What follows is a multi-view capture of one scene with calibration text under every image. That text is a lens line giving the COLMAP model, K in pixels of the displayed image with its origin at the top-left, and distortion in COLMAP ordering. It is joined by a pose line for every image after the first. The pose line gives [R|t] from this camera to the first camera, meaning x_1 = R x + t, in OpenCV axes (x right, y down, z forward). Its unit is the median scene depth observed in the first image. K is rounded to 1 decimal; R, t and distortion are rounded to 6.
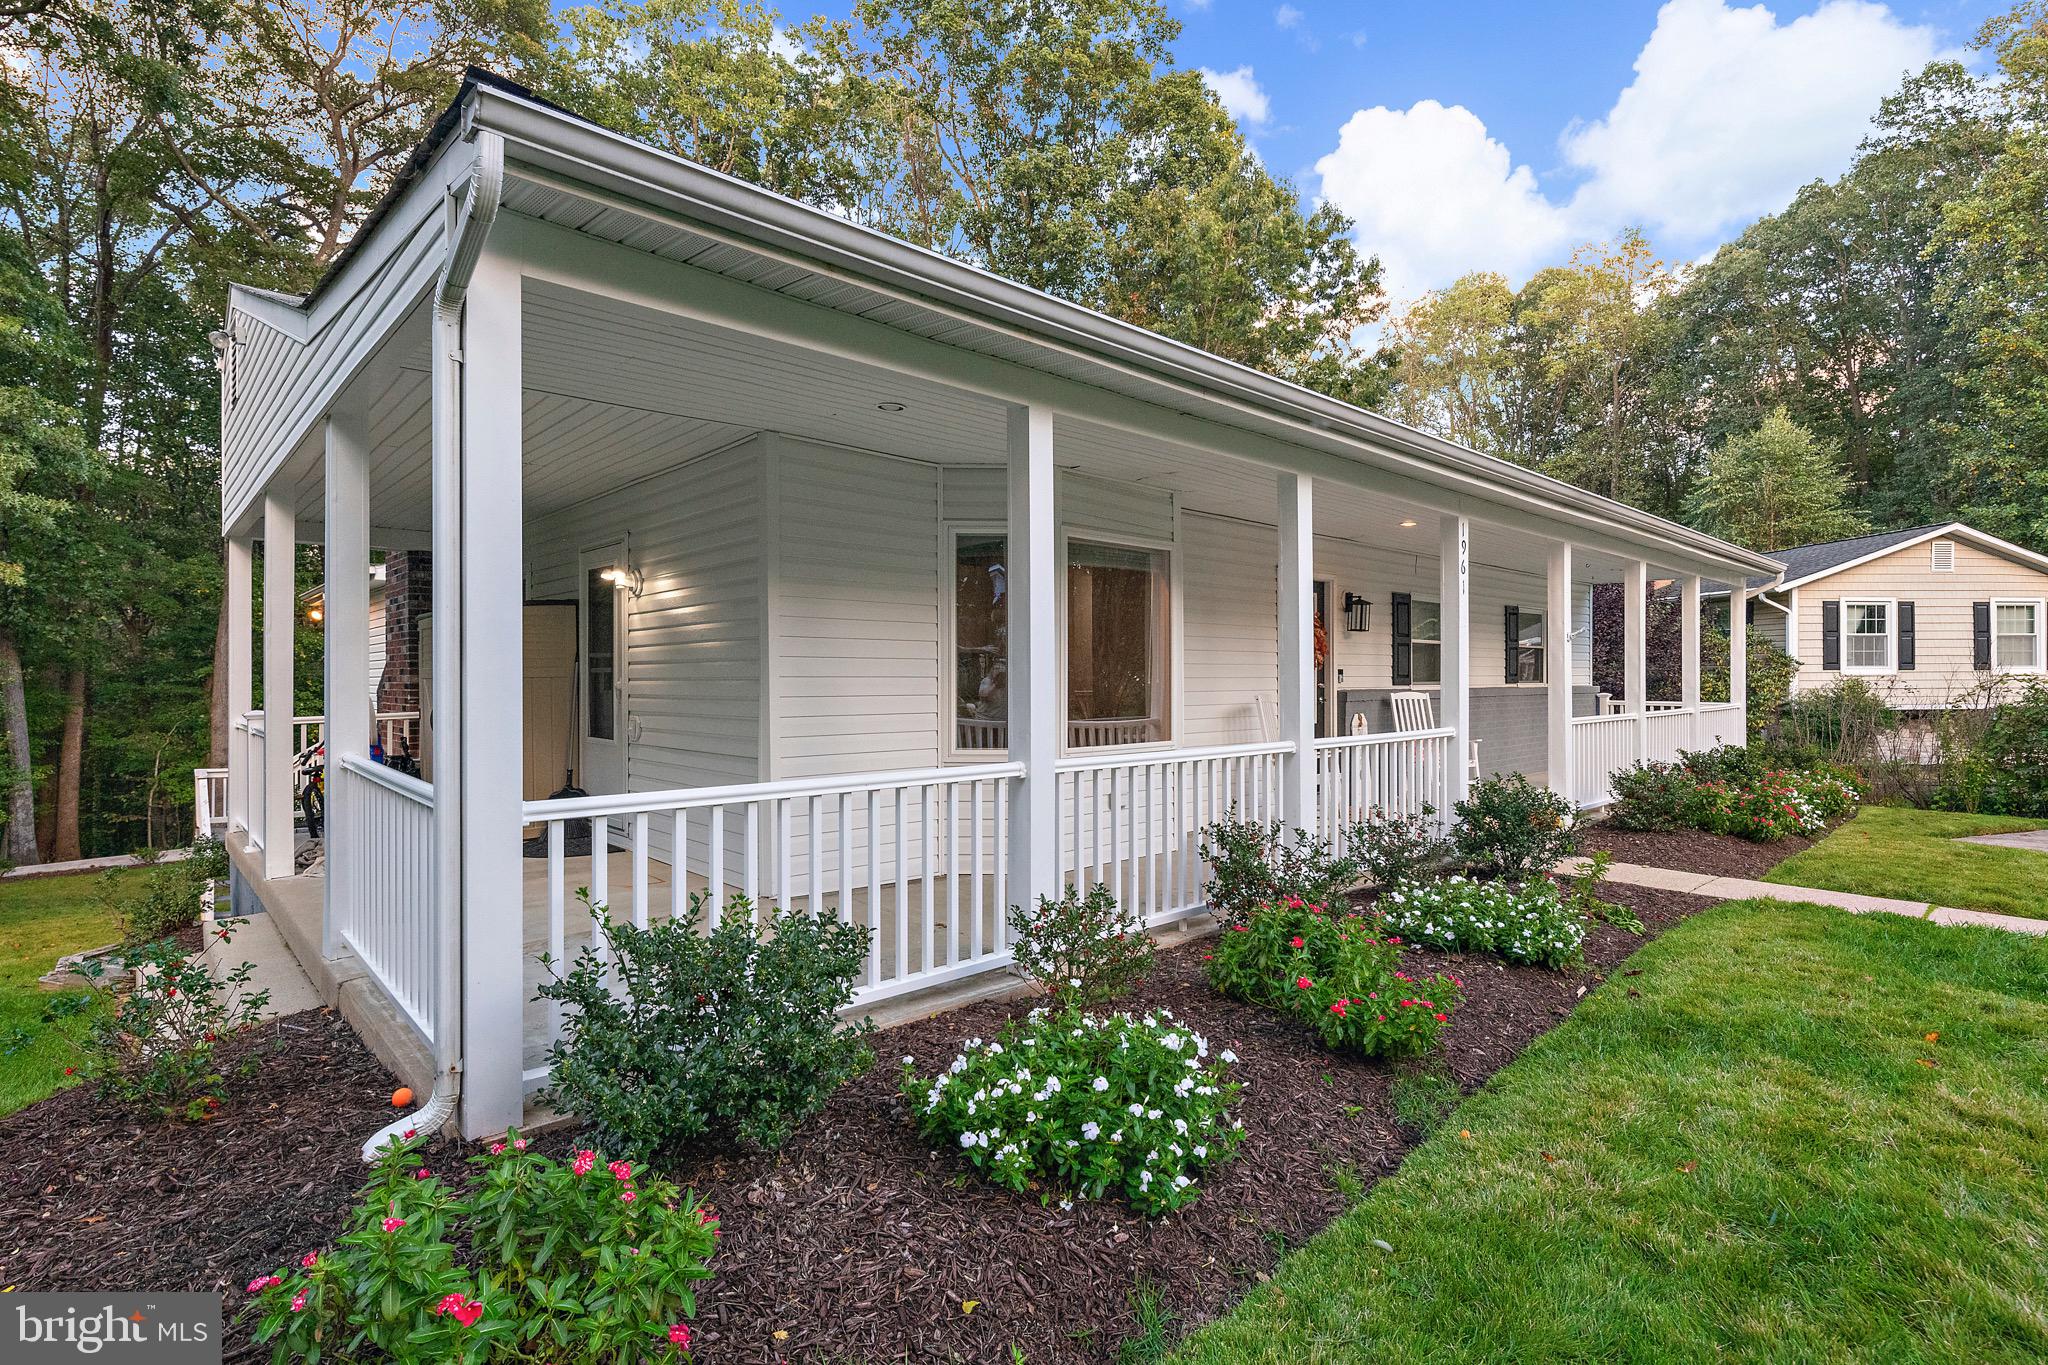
lens RADIAL K [[1001.7, 0, 1039.4], [0, 1001.7, 681.3], [0, 0, 1]] dist [-0.011457, -0.000581]
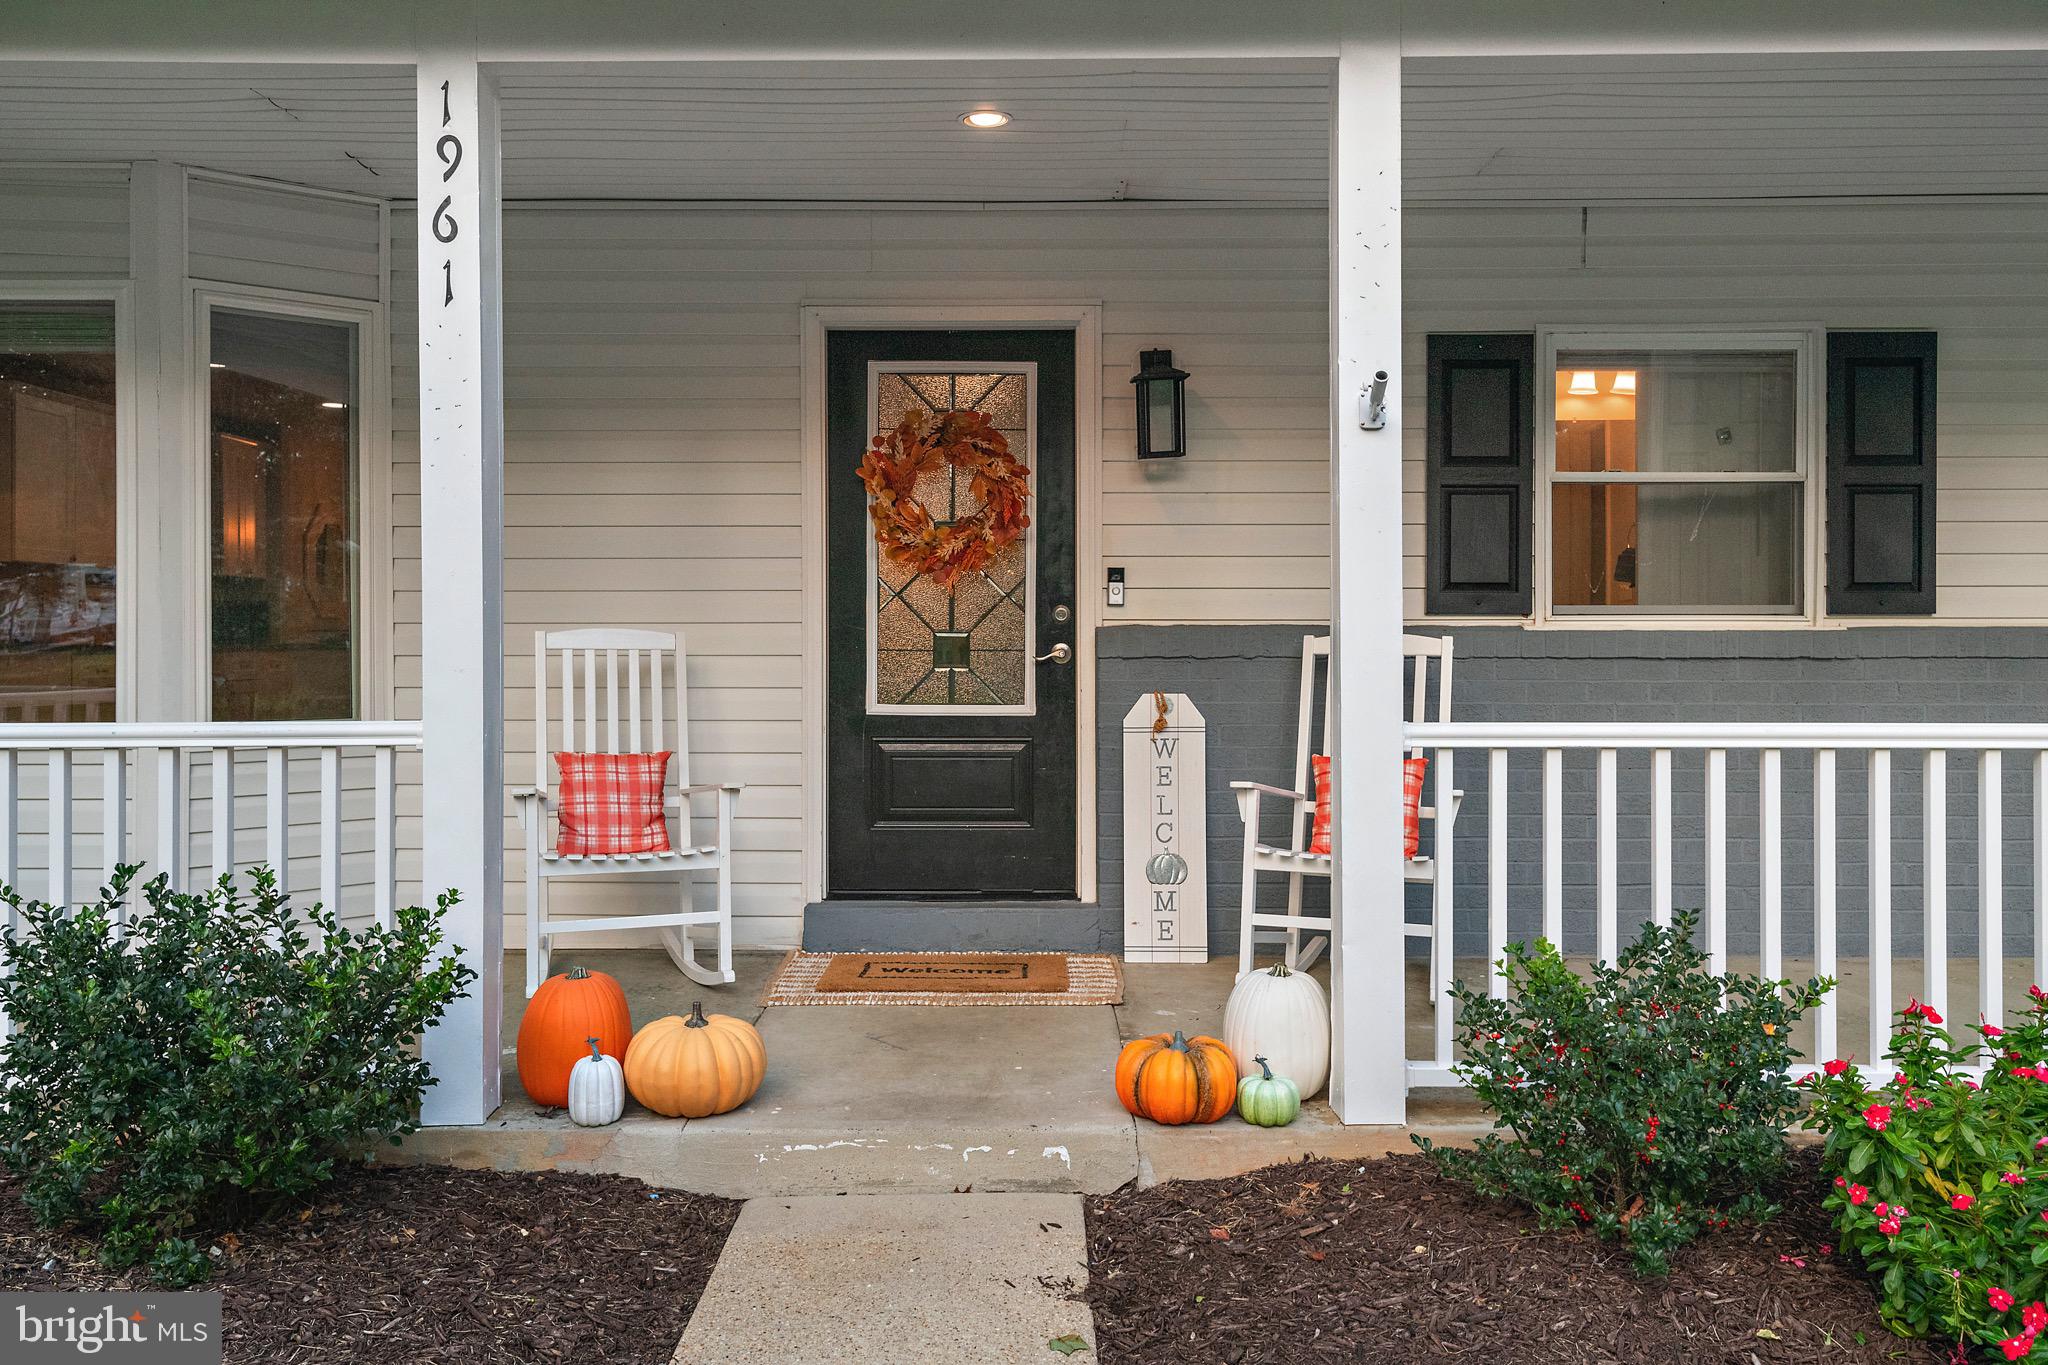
lens RADIAL K [[1575.3, 0, 1026.2], [0, 1575.3, 671.7], [0, 0, 1]] dist [0.002067, 0.007157]
pose [[0.718319, 0.013087, -0.695591, 0.362876], [-0.004946, 0.999894, 0.013705, 0.009760], [0.695696, -0.006405, 0.718308, 0.312091]]
